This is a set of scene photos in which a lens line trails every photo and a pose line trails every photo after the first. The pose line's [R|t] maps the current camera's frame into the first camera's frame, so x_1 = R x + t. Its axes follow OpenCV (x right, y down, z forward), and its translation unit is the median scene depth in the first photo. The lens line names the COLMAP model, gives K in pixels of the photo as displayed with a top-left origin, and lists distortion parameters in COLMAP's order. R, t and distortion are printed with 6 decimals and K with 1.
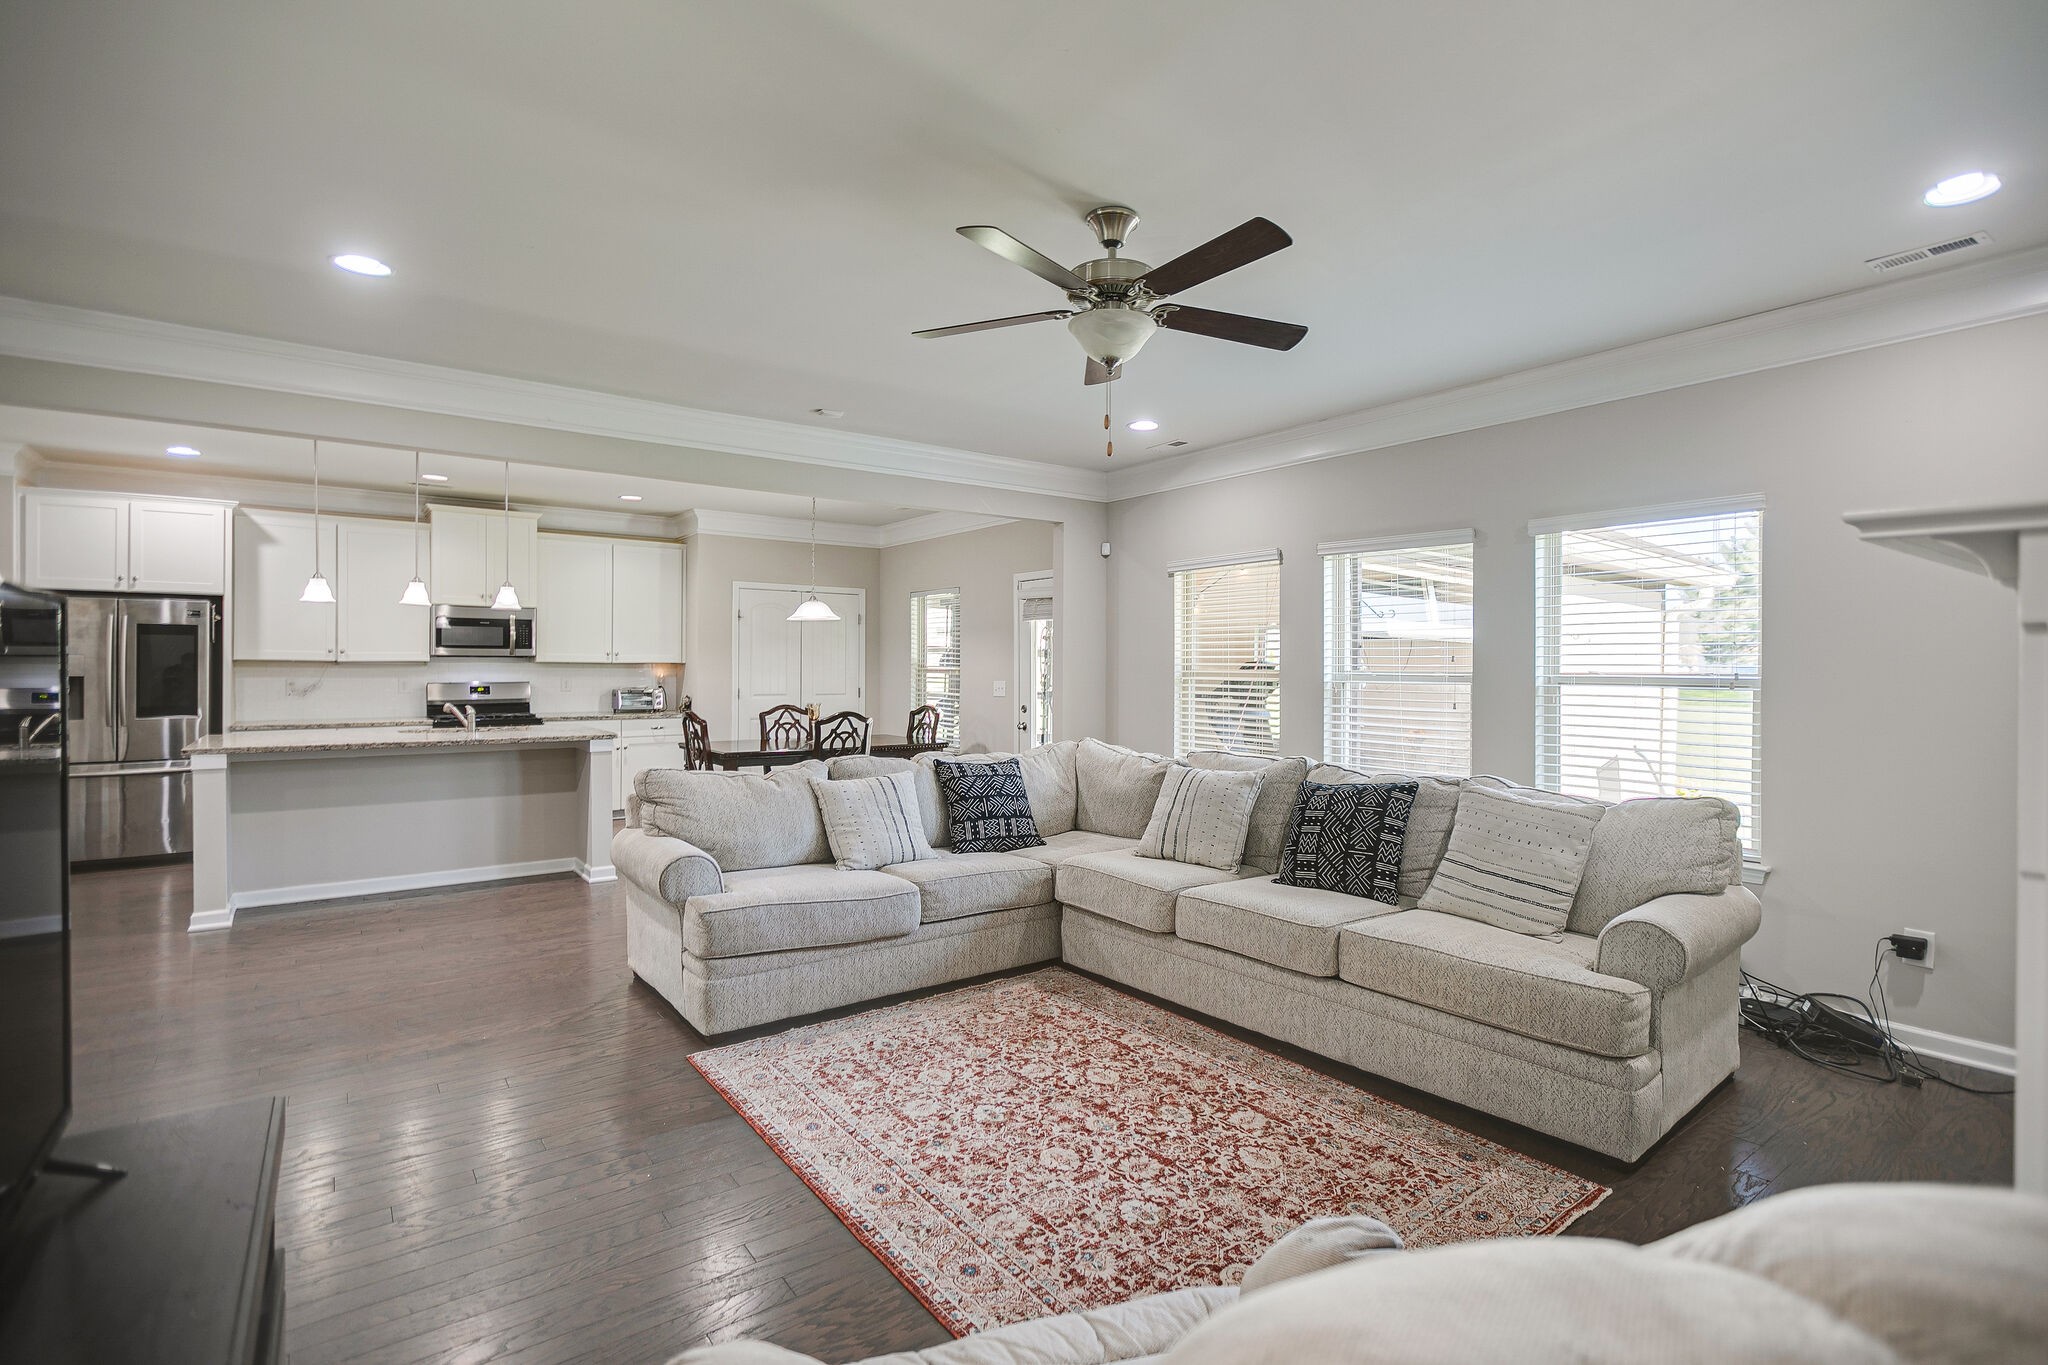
lens RADIAL K [[952.4, 0, 1042.8], [0, 952.4, 662.7], [0, 0, 1]] dist [0.000099, 0.000177]
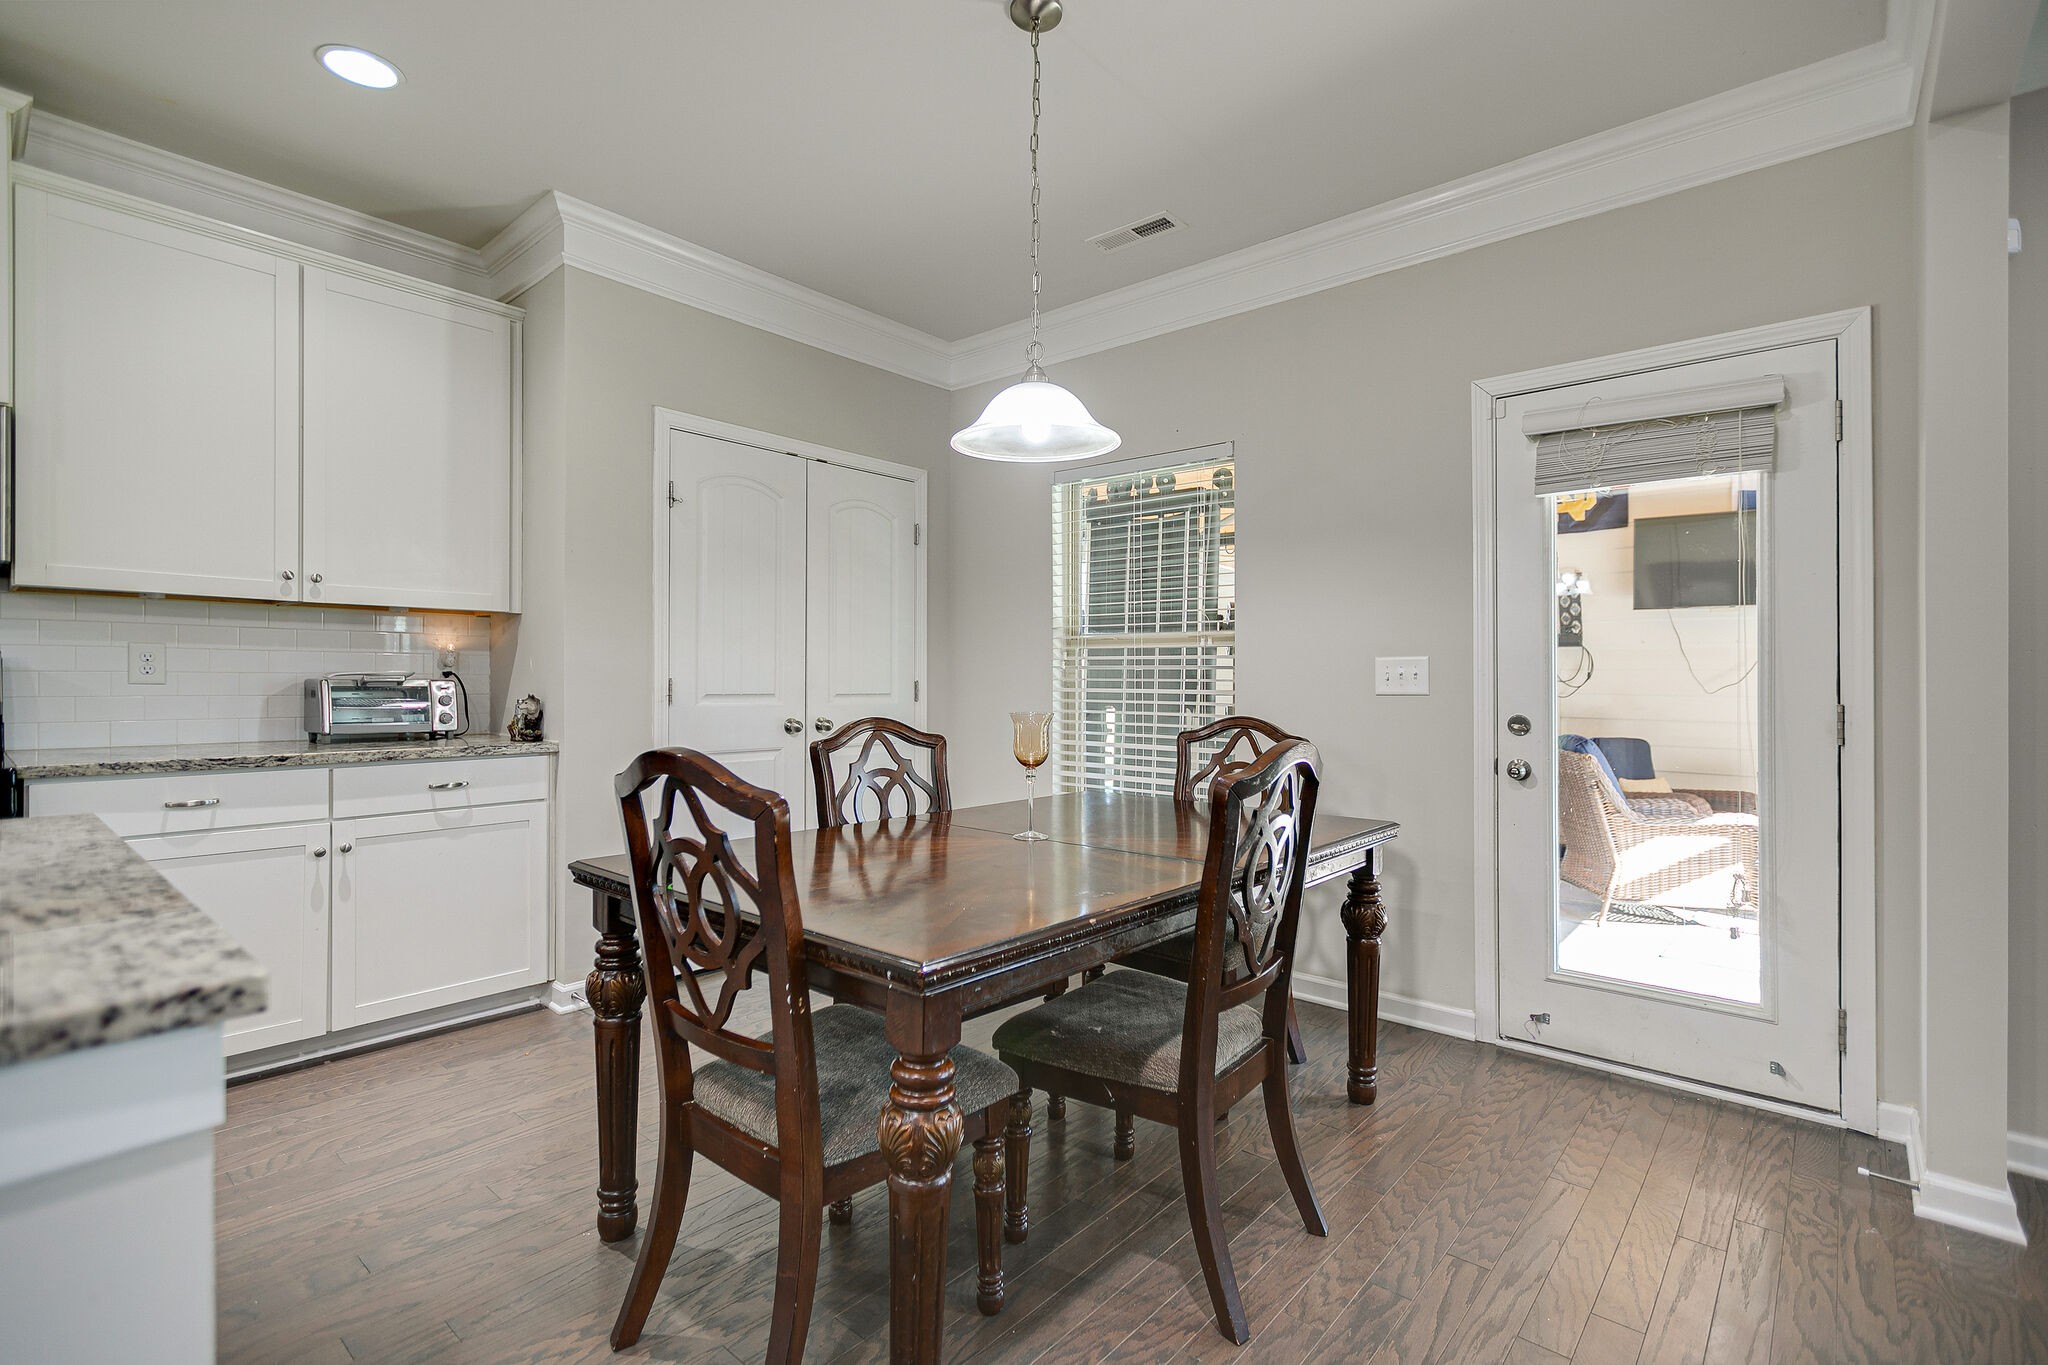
lens RADIAL K [[952.4, 0, 1025.6], [0, 952.4, 670.2], [0, 0, 1]] dist [0.000099, 0.000177]
pose [[0.976542, 0.002879, 0.215308, -0.357125], [-0.002325, 0.999993, -0.002826, 0.033890], [-0.215314, 0.002259, 0.976542, 0.800628]]
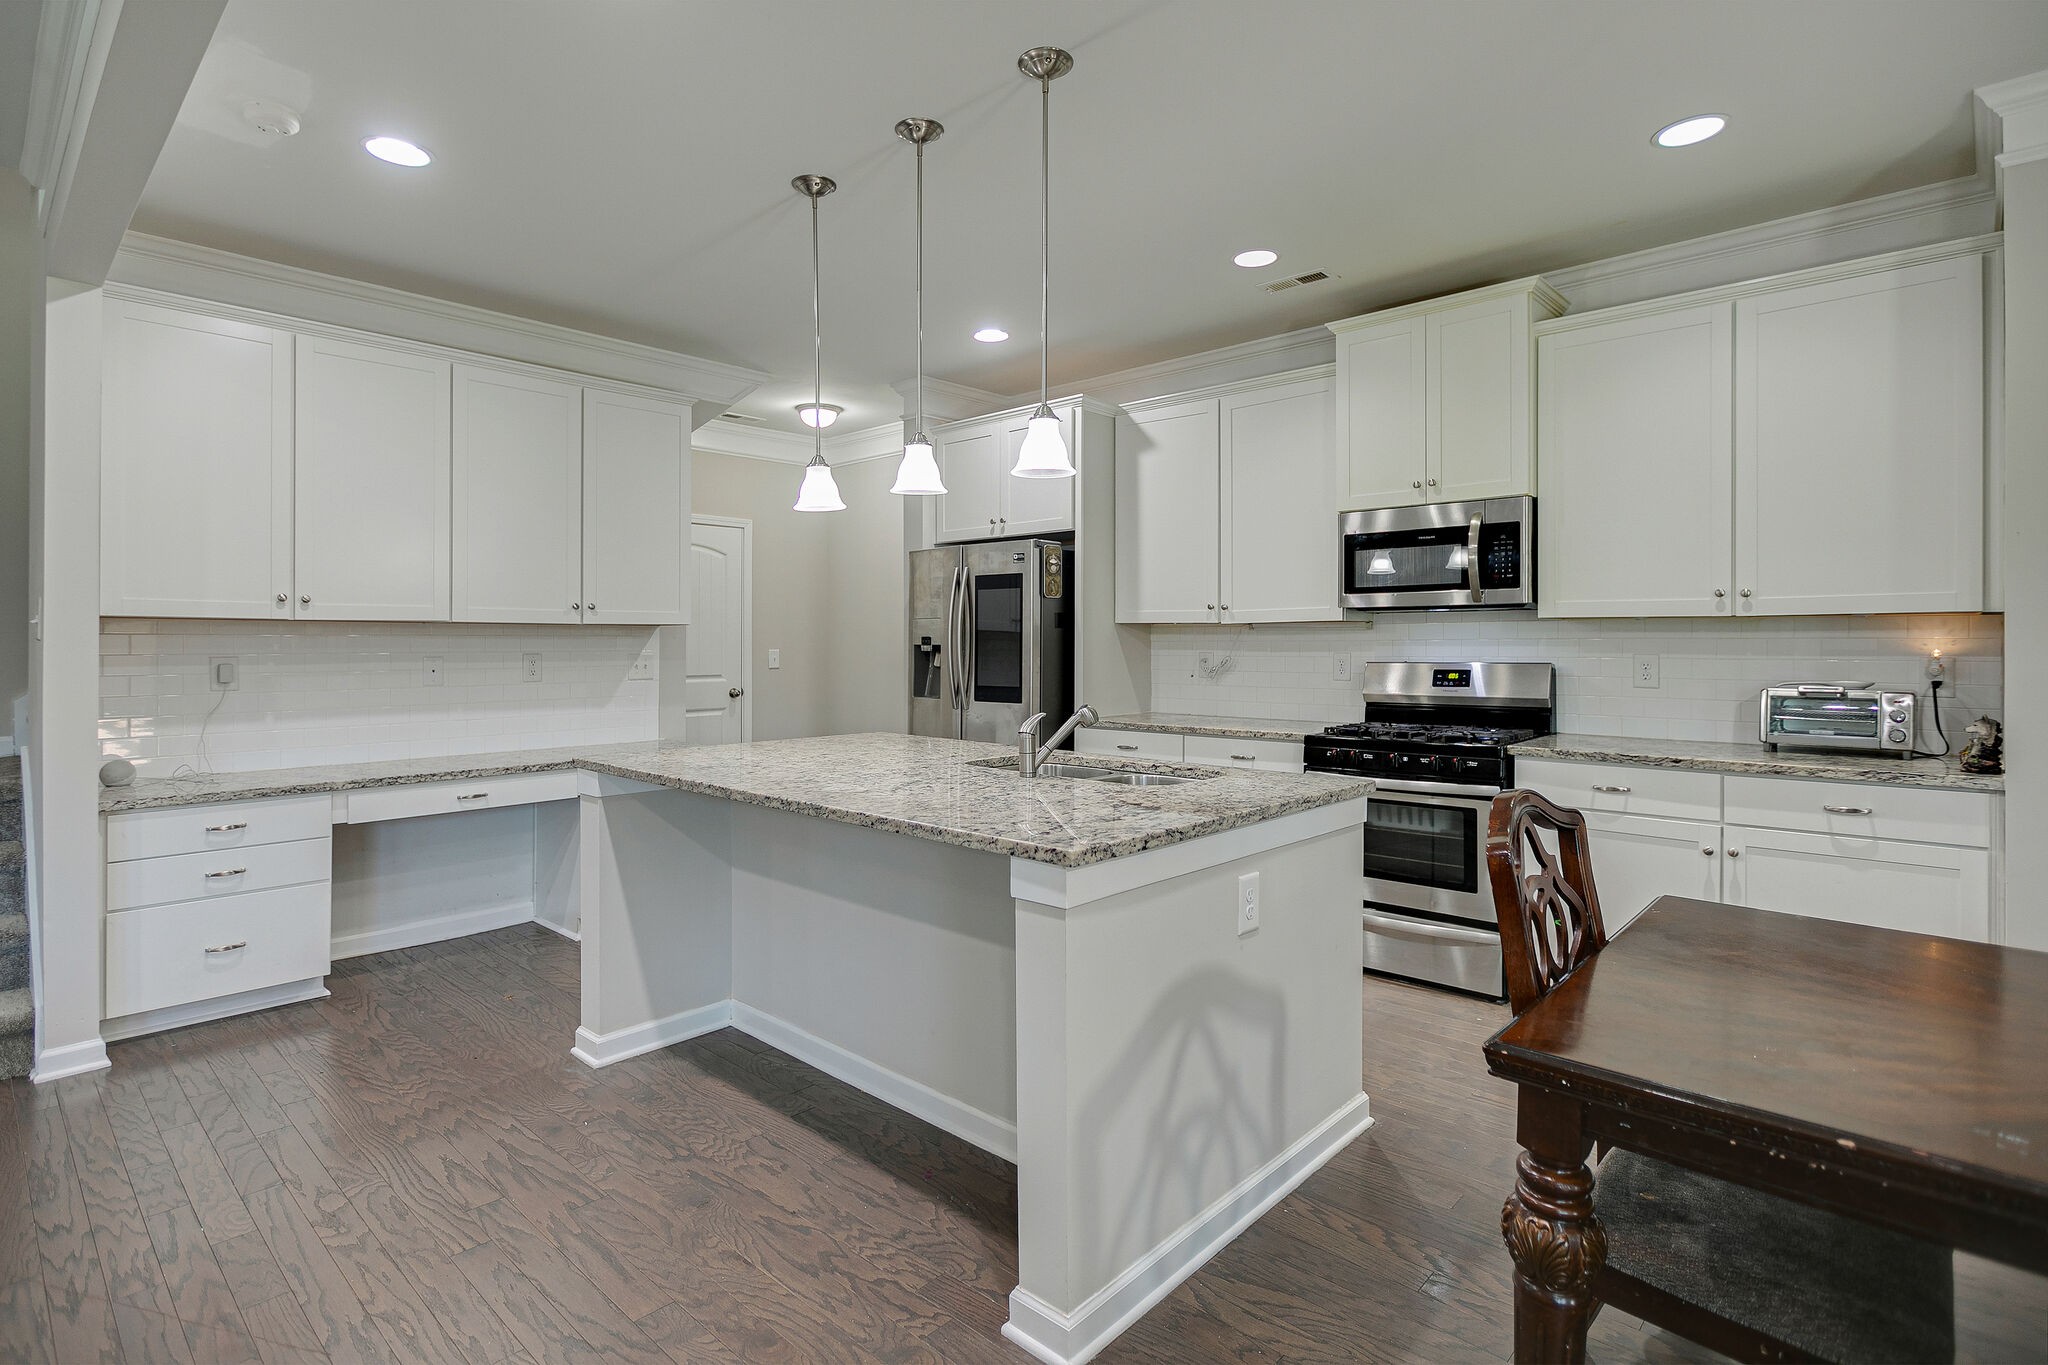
lens RADIAL K [[1009.1, 0, 1022.4], [0, 1009.1, 645.2], [0, 0, 1]] dist [-0.000161, -0.001582]
pose [[0.178266, -0.000898, -0.983982, -0.149607], [0.004717, 0.999989, -0.000058, 0.013300], [0.983971, -0.004631, 0.178268, 0.870592]]
